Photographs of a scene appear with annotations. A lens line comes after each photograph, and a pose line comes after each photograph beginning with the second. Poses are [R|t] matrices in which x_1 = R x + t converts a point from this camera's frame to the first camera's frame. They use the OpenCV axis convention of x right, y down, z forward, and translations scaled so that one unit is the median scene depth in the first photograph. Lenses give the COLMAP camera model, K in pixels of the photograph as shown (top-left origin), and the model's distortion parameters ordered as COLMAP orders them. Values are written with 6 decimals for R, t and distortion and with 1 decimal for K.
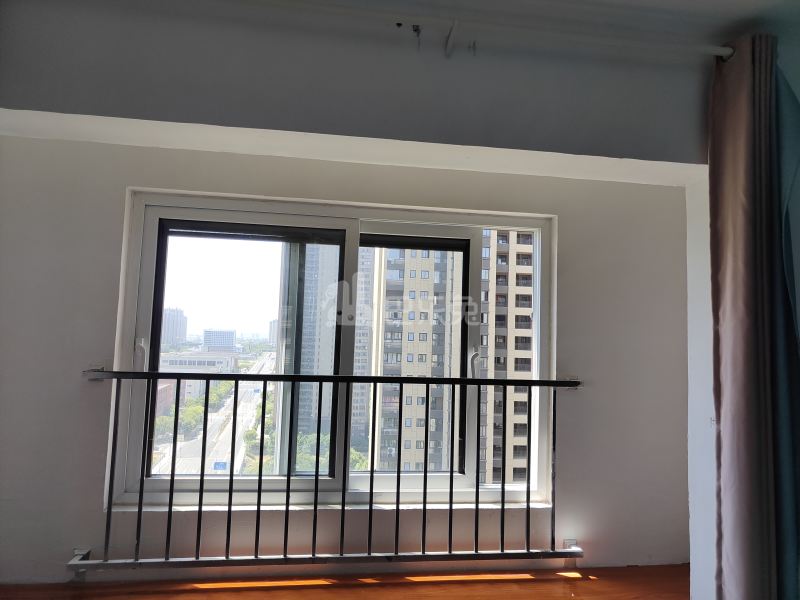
lens RADIAL K [[559.2, 0, 400.0], [0, 559.2, 300.0], [0, 0, 1]] dist [-0.002256, 0.001949]
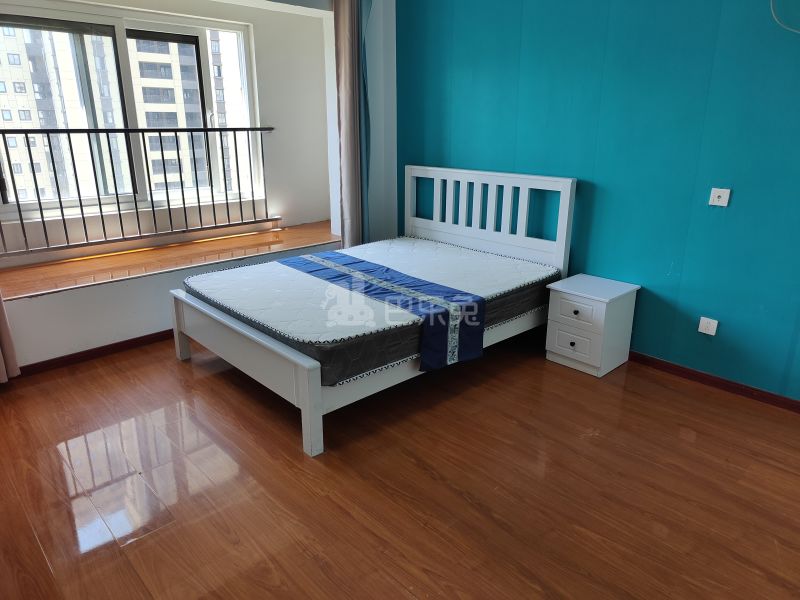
lens RADIAL K [[559.2, 0, 400.0], [0, 559.2, 300.0], [0, 0, 1]] dist [-0.002256, 0.001949]
pose [[0.817443, -0.200665, 0.539926, -0.446735], [-0.020258, 0.926762, 0.375104, -0.025657], [-0.575653, -0.317564, 0.753510, -0.803796]]
